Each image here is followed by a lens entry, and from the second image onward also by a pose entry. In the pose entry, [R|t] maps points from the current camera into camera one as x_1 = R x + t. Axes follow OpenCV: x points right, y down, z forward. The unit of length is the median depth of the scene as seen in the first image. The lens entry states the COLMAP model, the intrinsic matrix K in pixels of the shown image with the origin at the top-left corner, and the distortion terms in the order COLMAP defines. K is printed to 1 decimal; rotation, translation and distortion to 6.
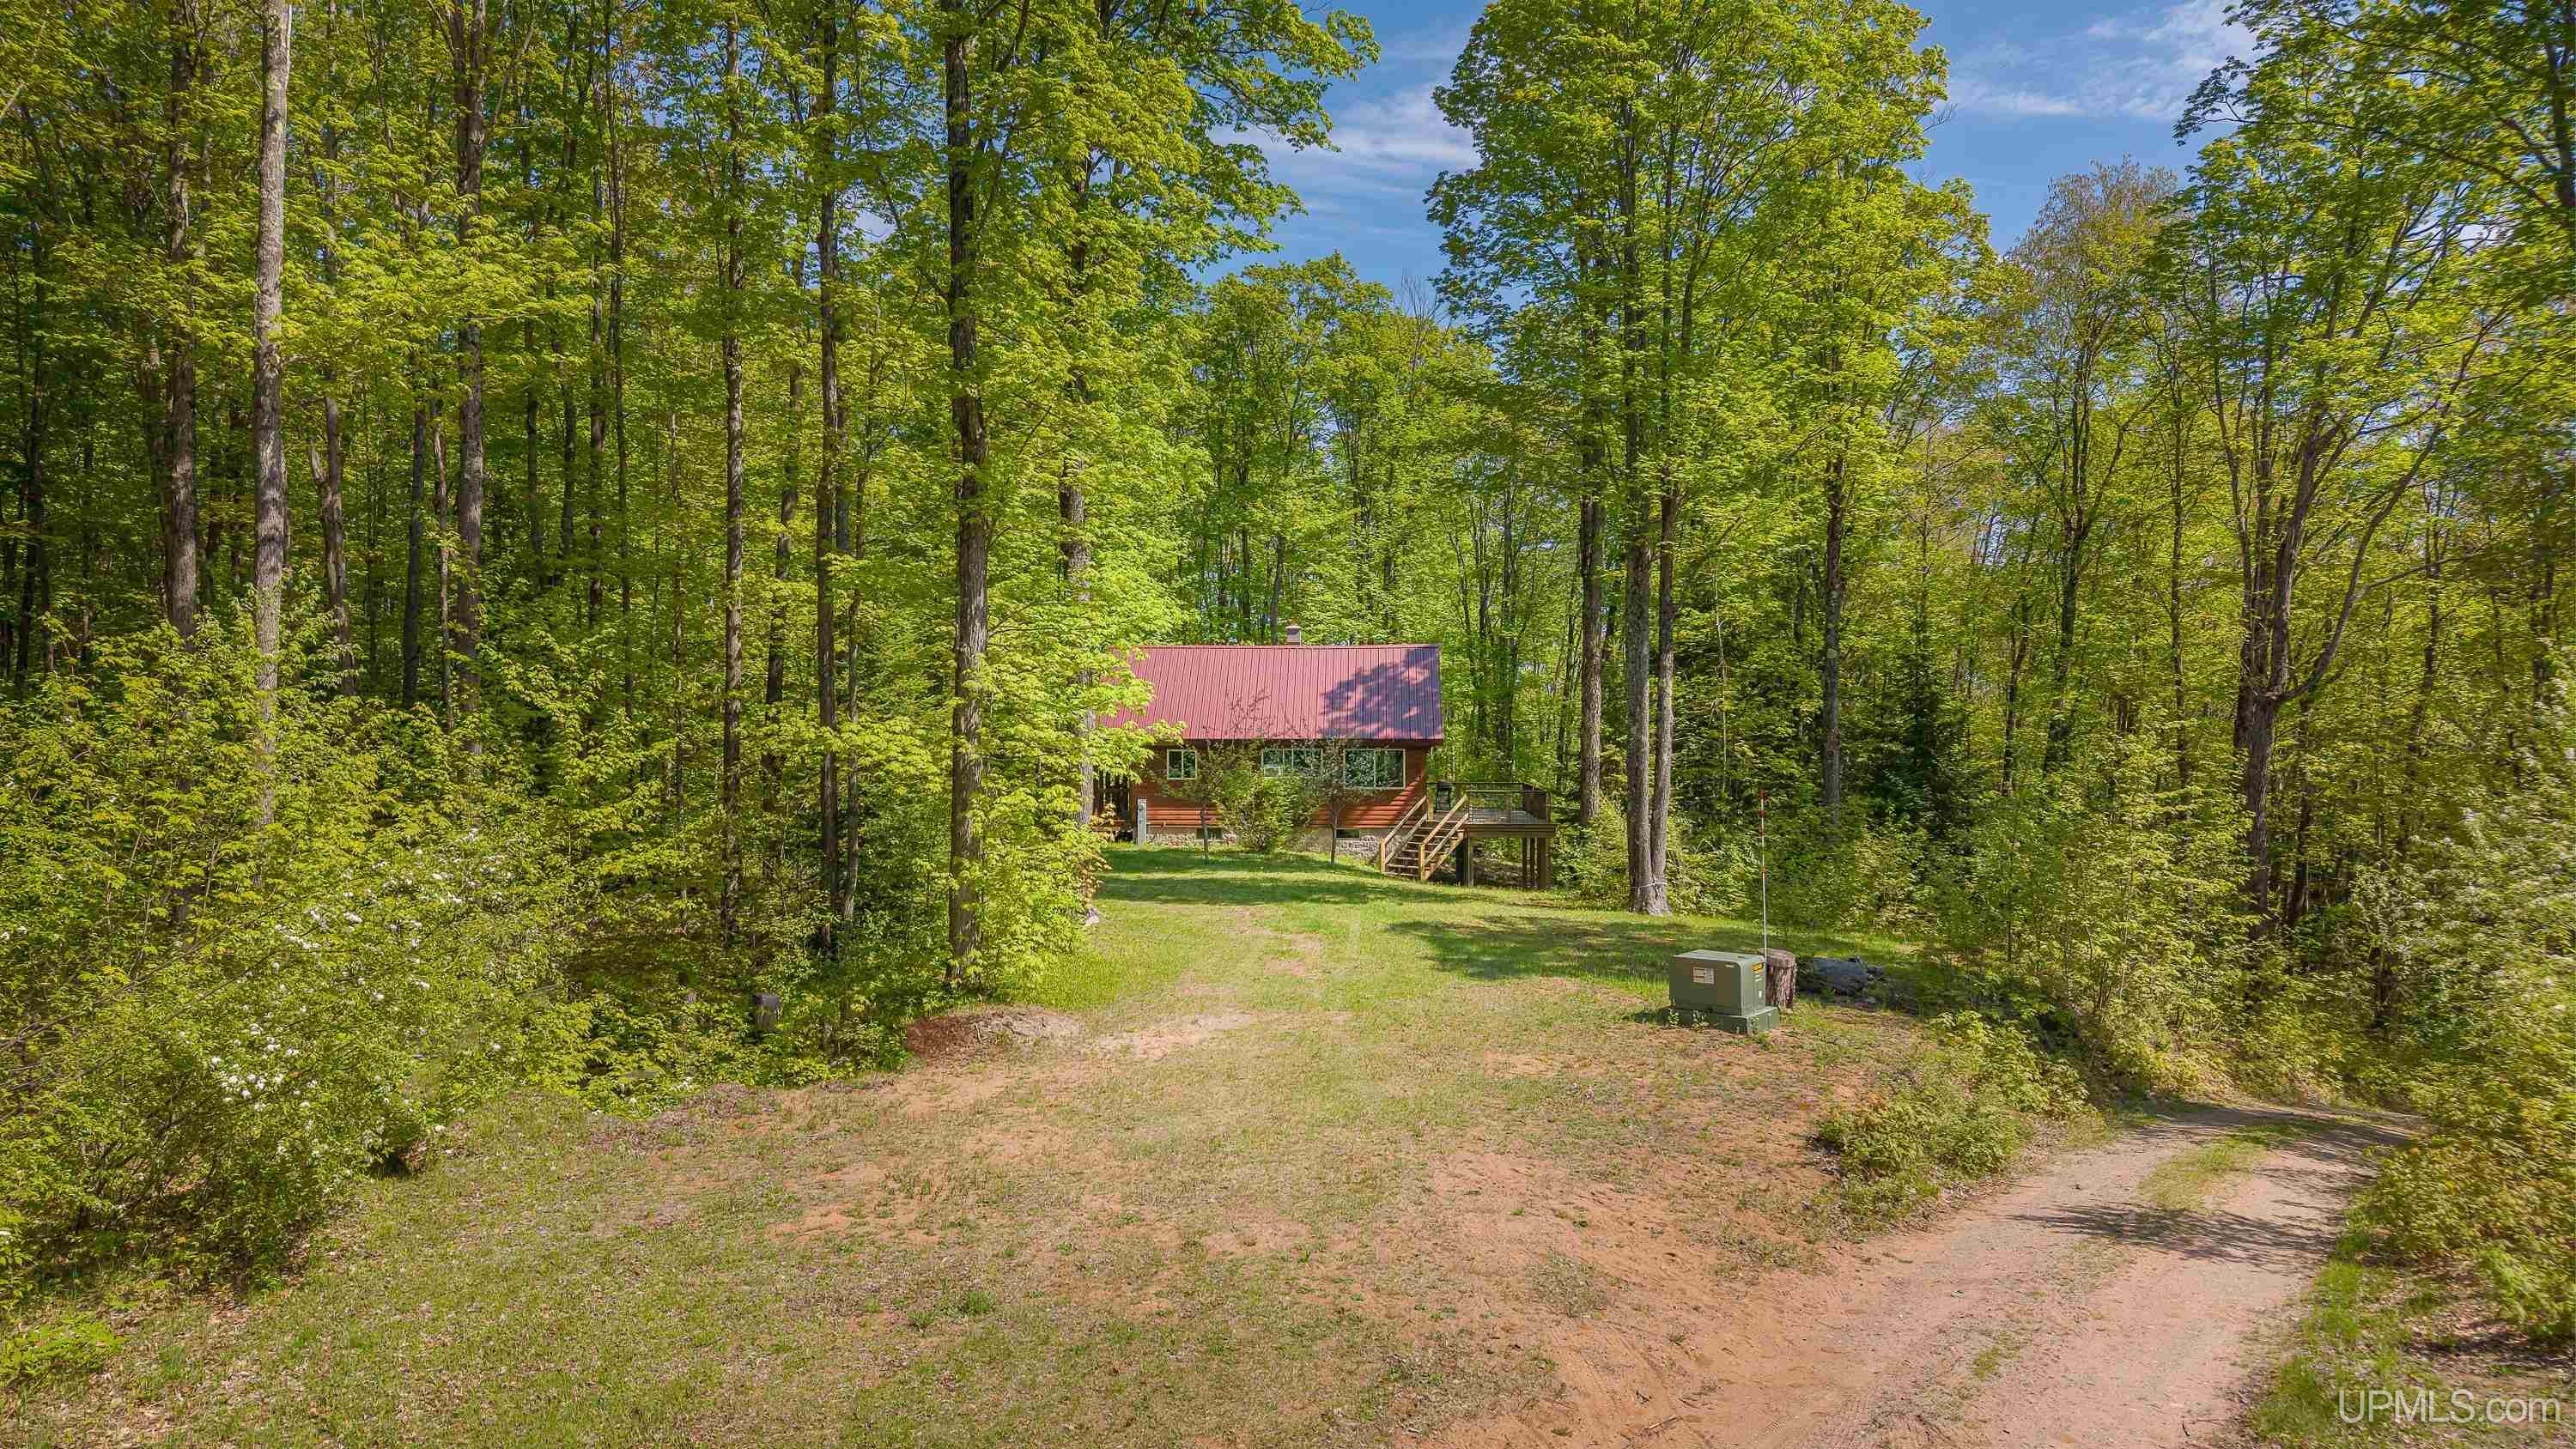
lens RADIAL K [[1697.4, 0, 1288.0], [0, 1697.4, 724.5], [0, 0, 1]] dist [0.051312, -0.049739]
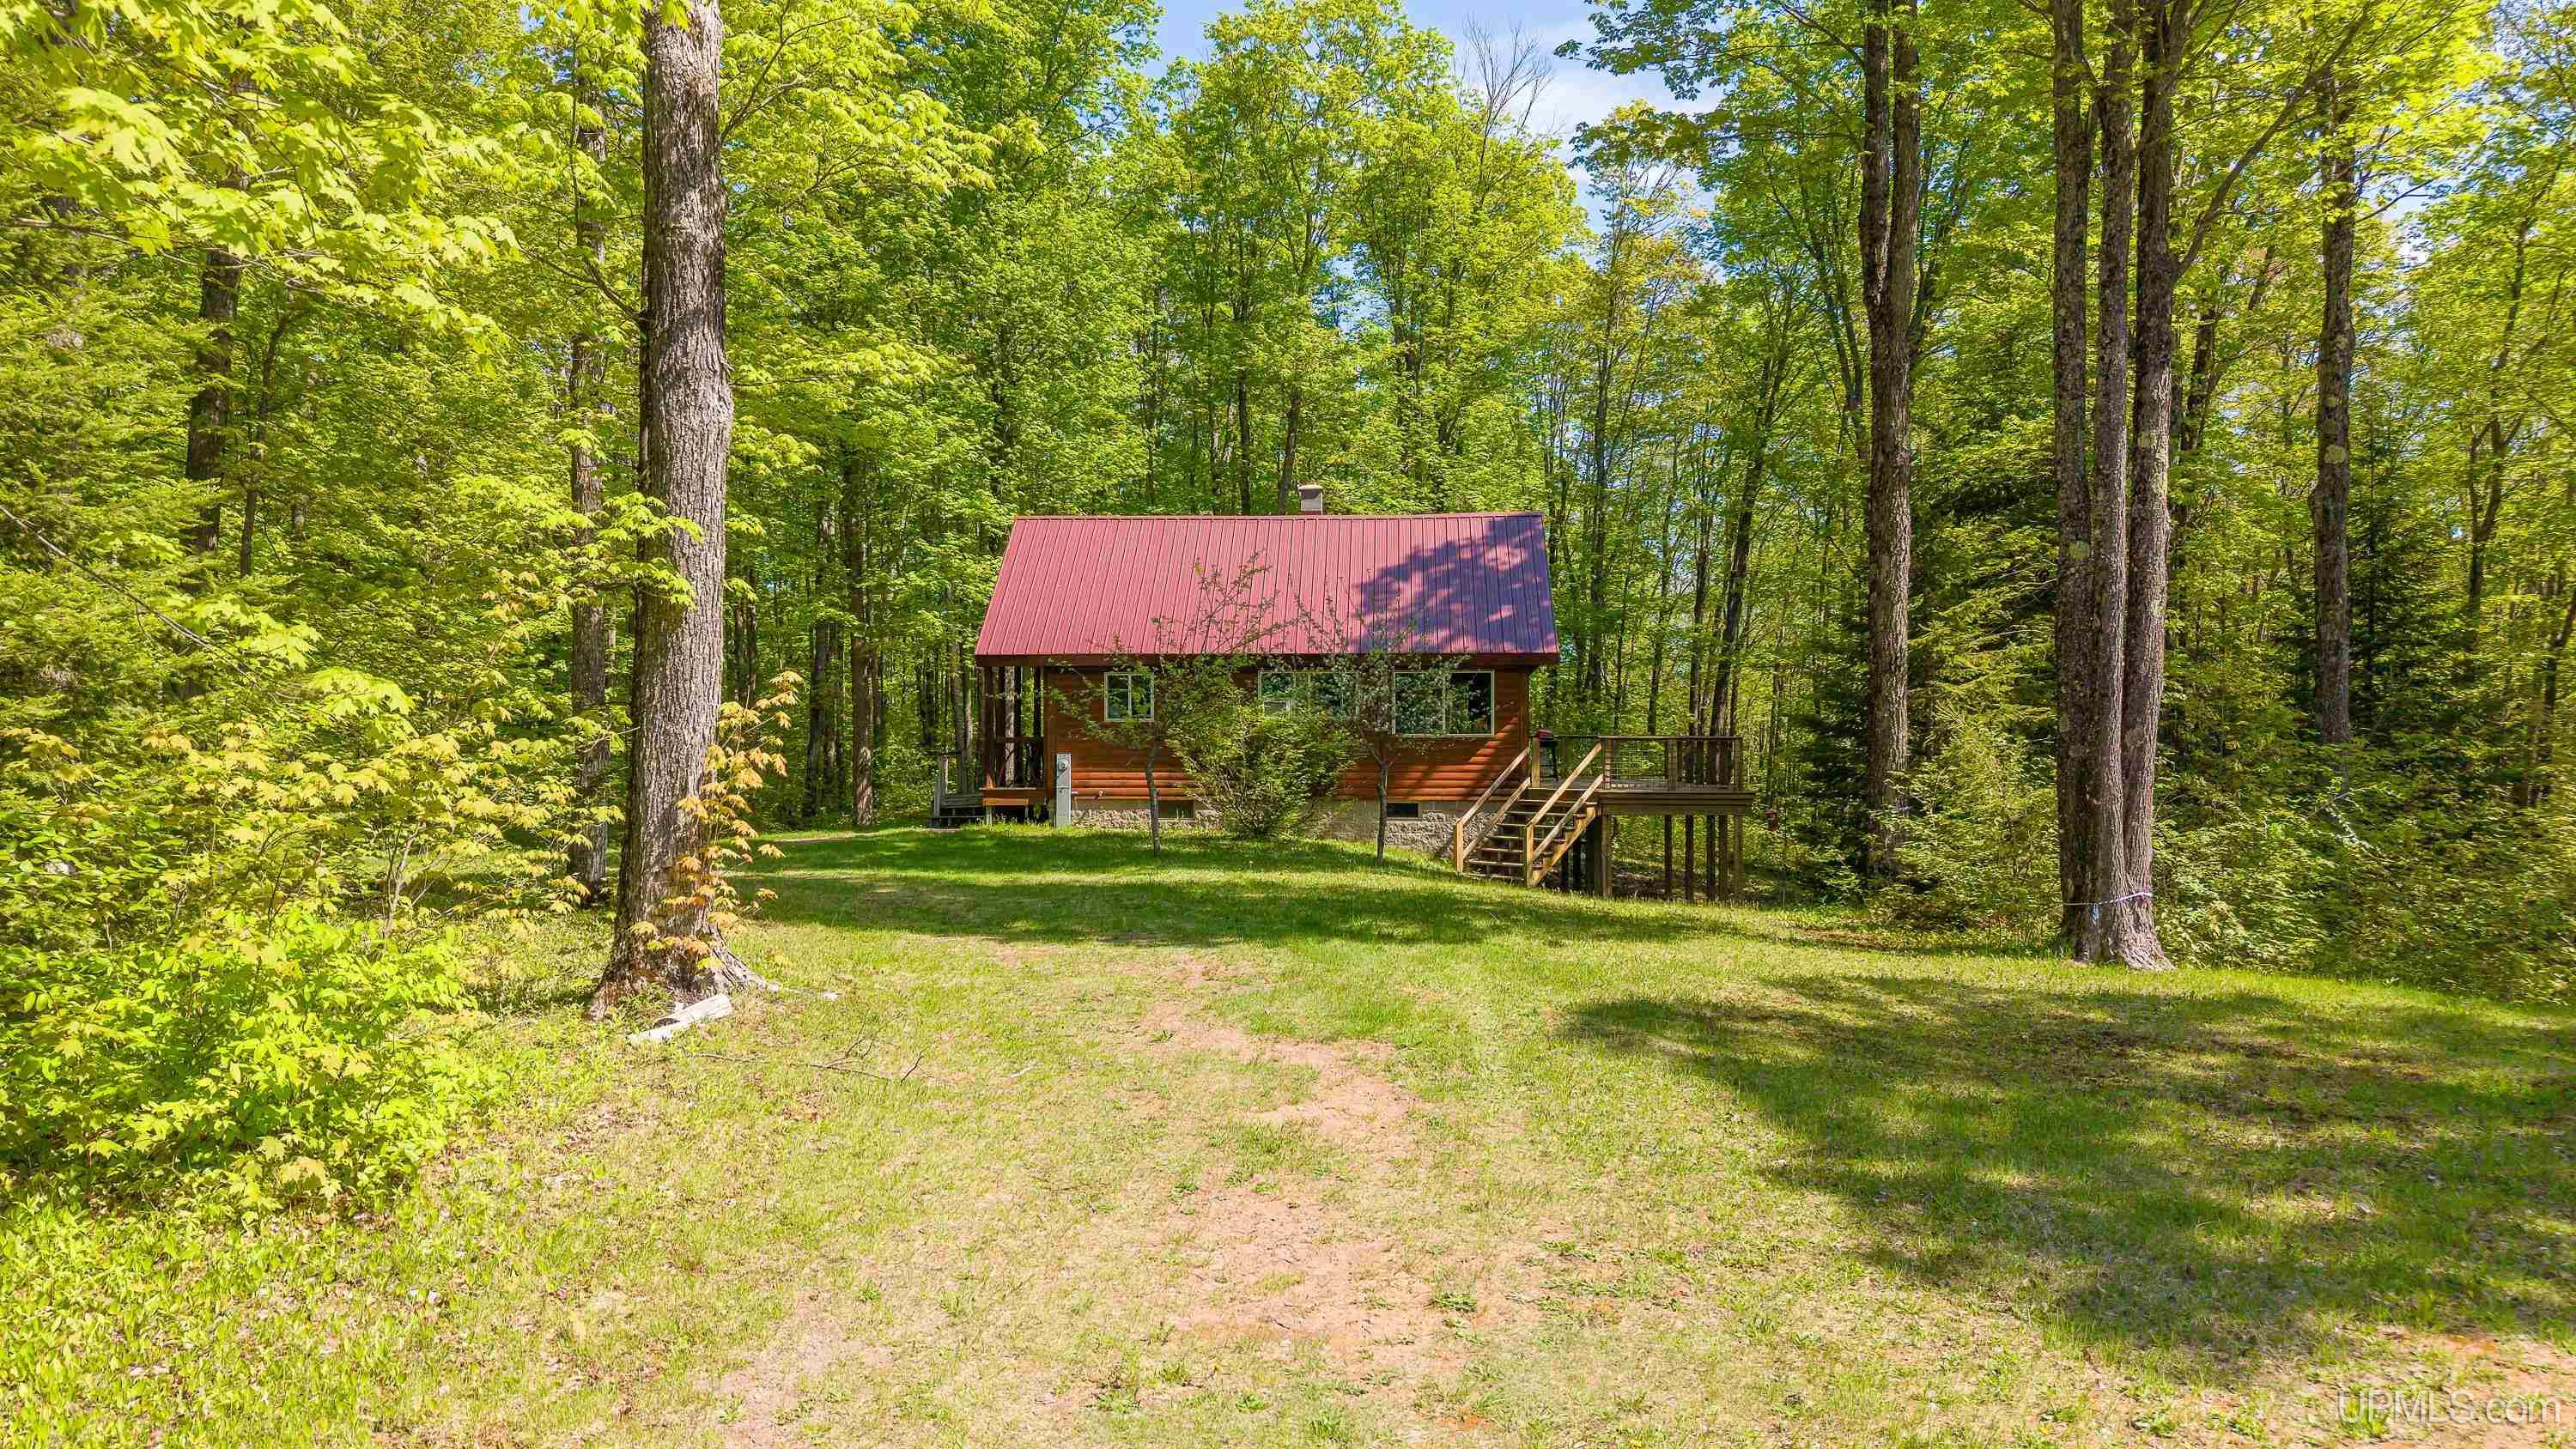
lens RADIAL K [[1697.4, 0, 1288.0], [0, 1697.4, 724.5], [0, 0, 1]] dist [0.051312, -0.049739]
pose [[0.999947, -0.000317, -0.010311, 0.001611], [0.000302, 0.999999, -0.001401, 0.035044], [0.010312, 0.001398, 0.999946, 0.393559]]
